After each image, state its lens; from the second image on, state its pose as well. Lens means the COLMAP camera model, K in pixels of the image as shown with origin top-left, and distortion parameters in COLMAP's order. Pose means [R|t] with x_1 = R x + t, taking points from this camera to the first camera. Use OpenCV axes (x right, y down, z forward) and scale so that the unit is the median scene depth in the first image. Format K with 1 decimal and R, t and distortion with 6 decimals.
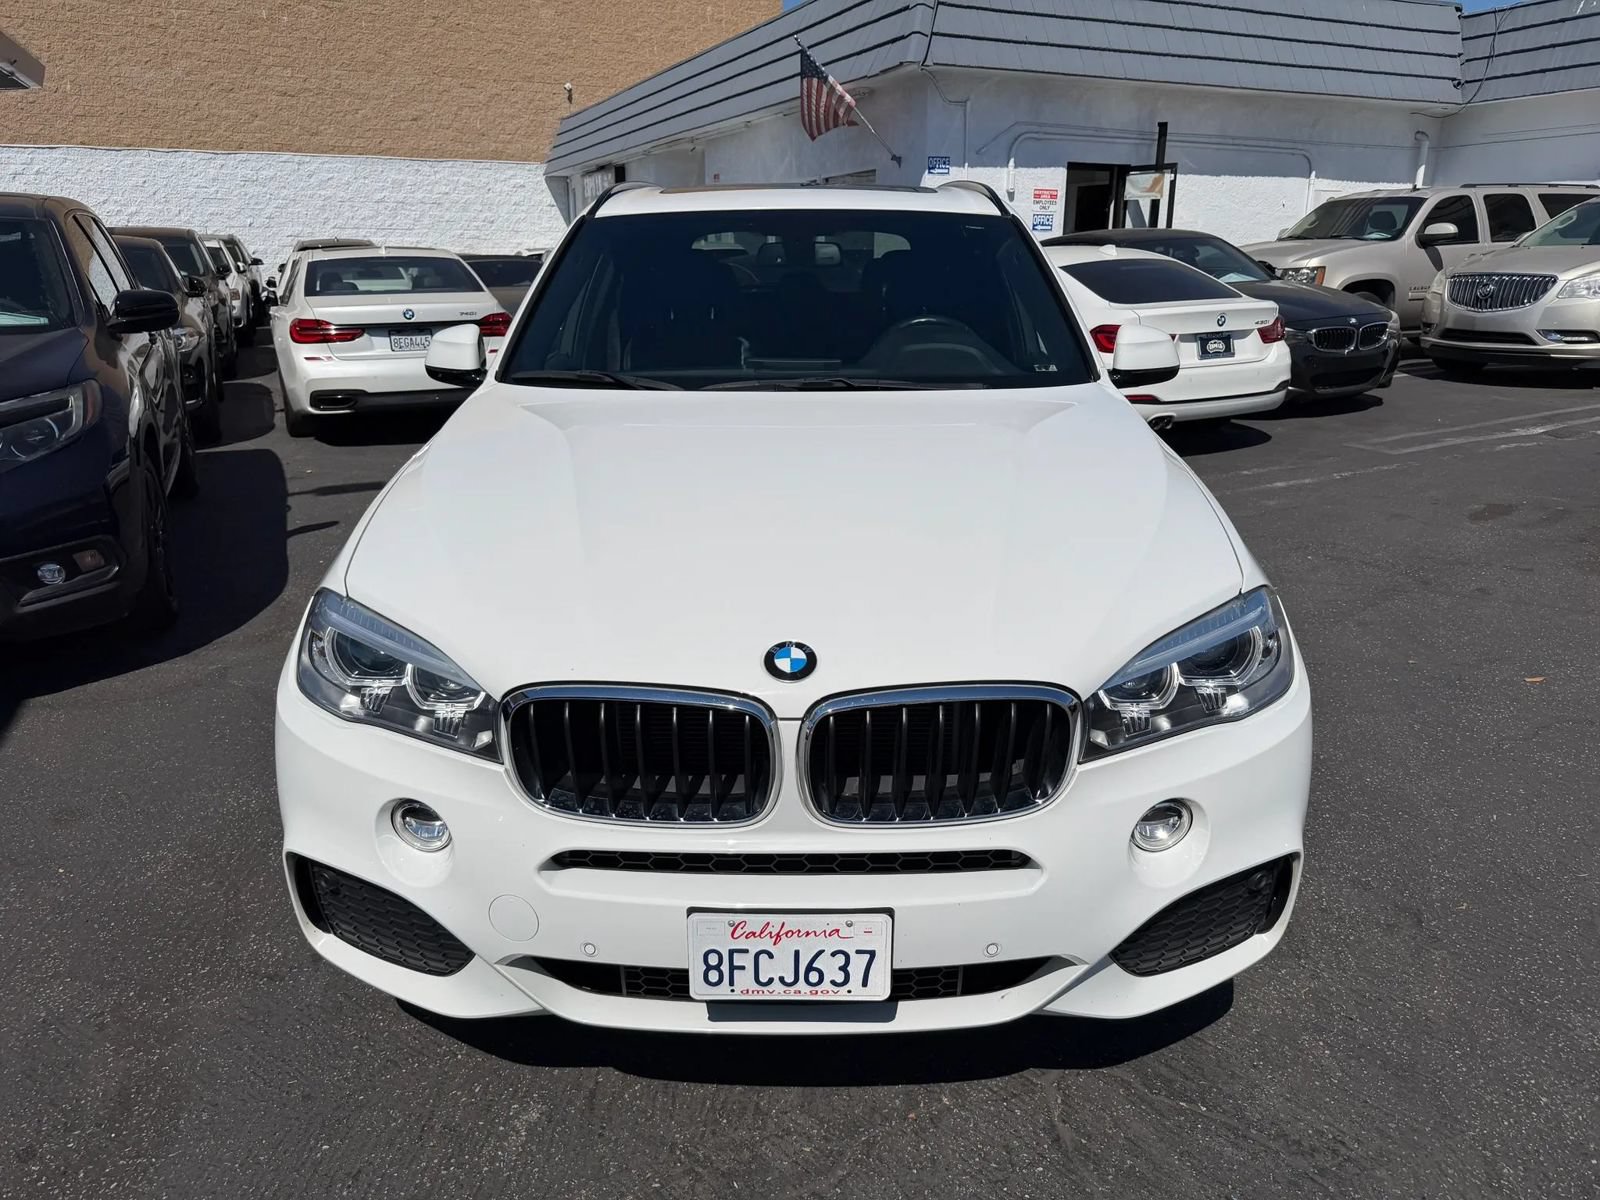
lens RADIAL K [[1142.4, 0, 791.6], [0, 1142.4, 594.7], [0, 0, 1]] dist [0.009318, -0.016219]
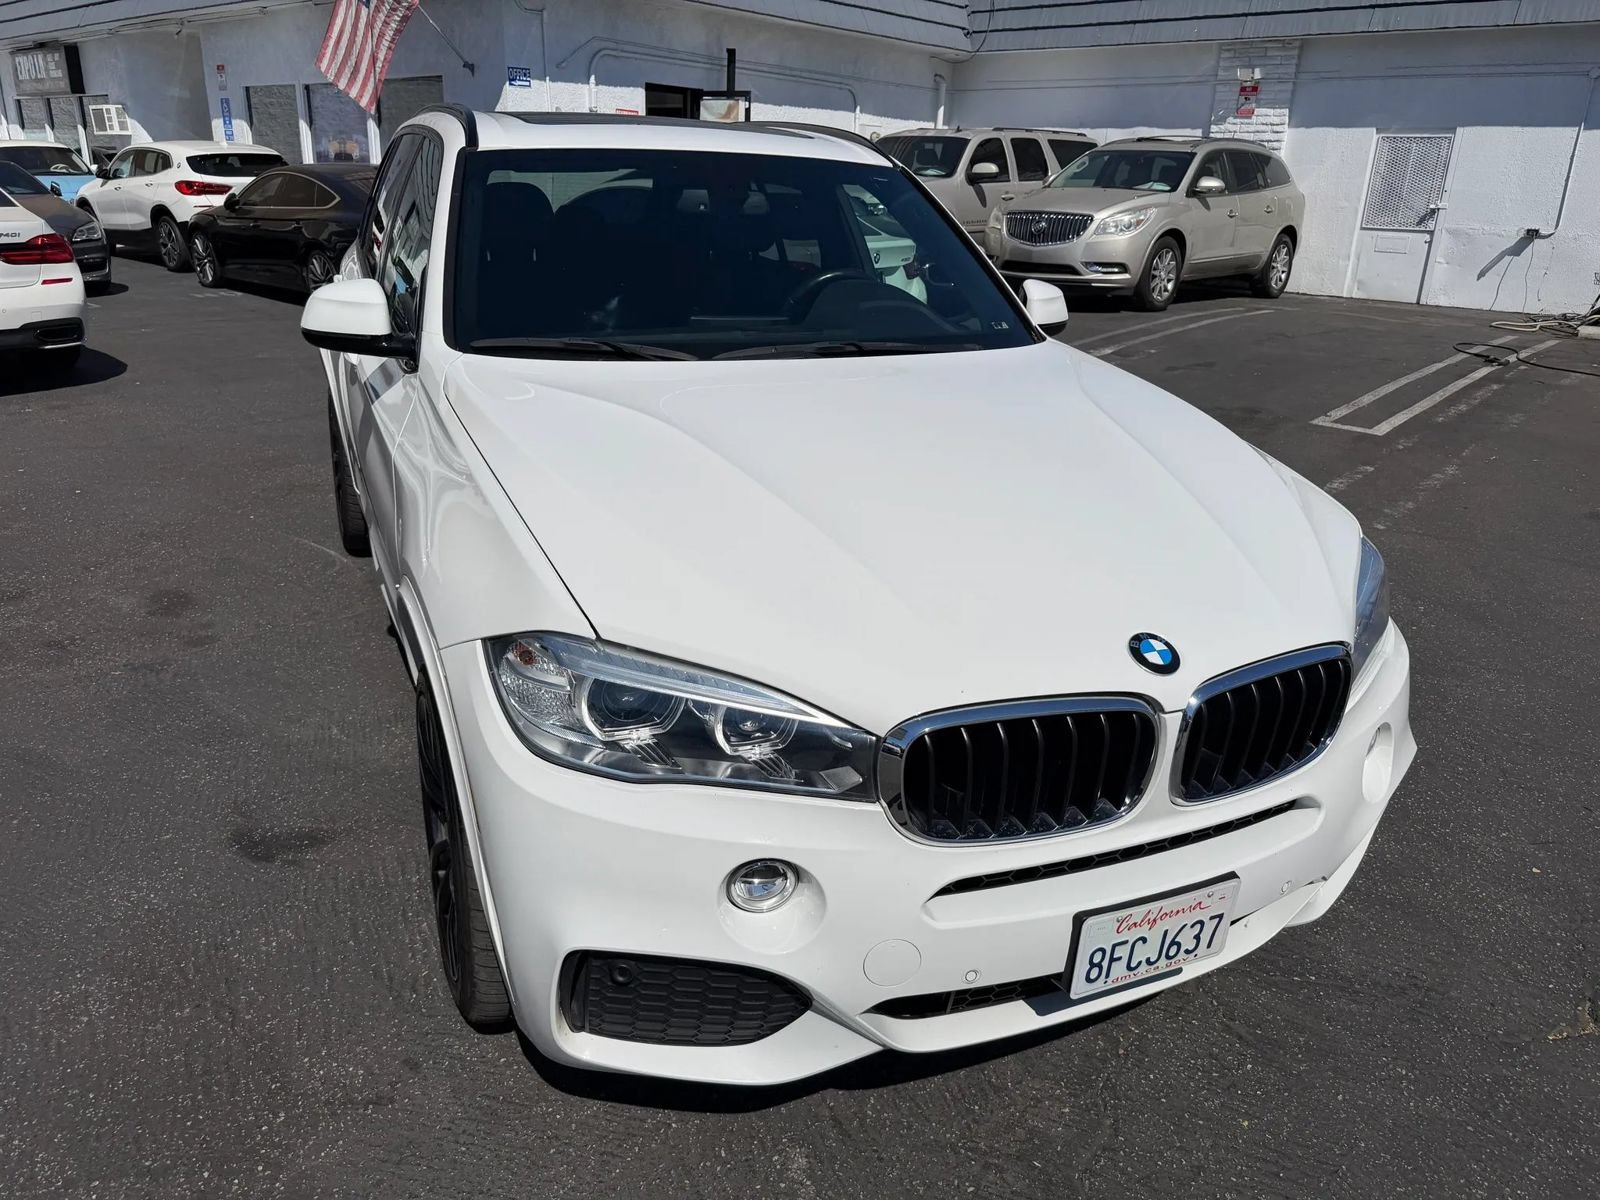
lens RADIAL K [[1142.4, 0, 794.6], [0, 1142.4, 590.4], [0, 0, 1]] dist [0.009318, -0.016219]
pose [[0.909523, -0.109570, 0.400952, -0.405631], [0.082932, 0.993071, 0.083259, -0.064110], [-0.407296, -0.042474, 0.912308, 0.122435]]
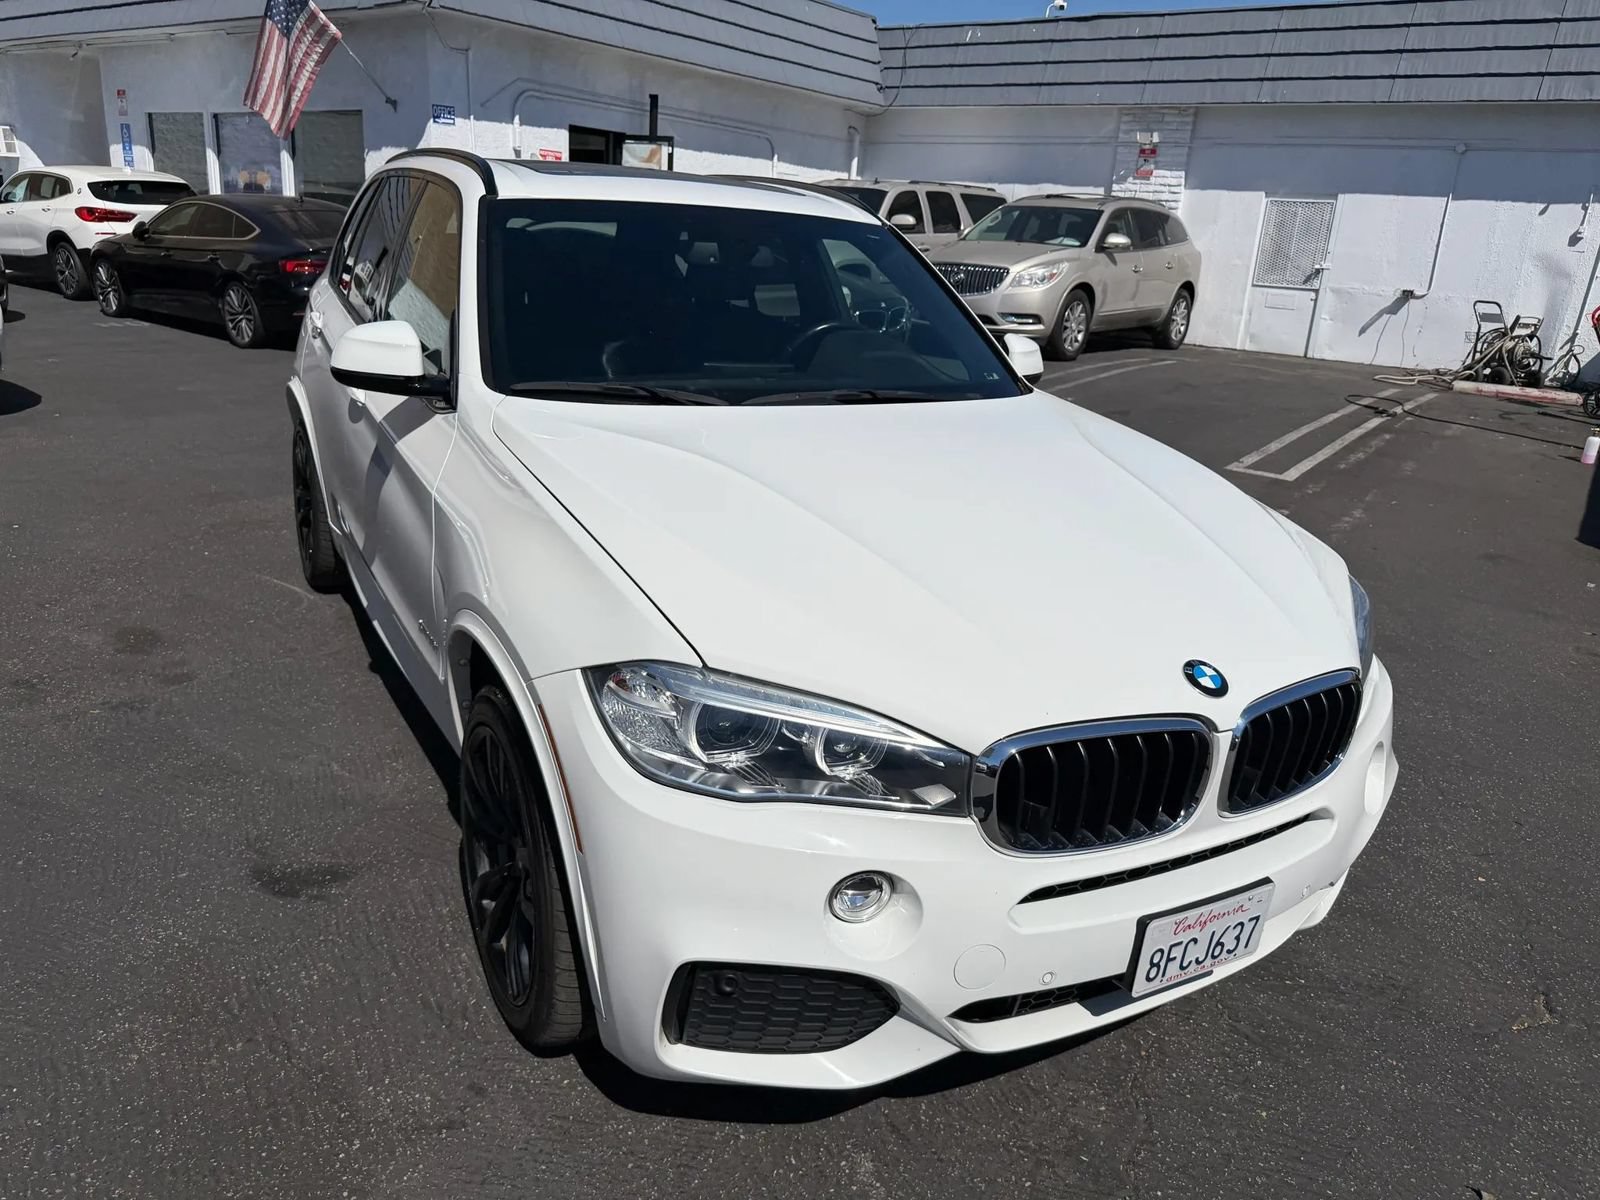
lens RADIAL K [[1142.4, 0, 795.0], [0, 1142.4, 595.8], [0, 0, 1]] dist [0.009318, -0.016219]
pose [[0.869467, -0.097560, 0.484262, -0.518923], [0.077560, 0.995106, 0.061220, -0.072125], [-0.487865, -0.015670, 0.872779, 0.129702]]
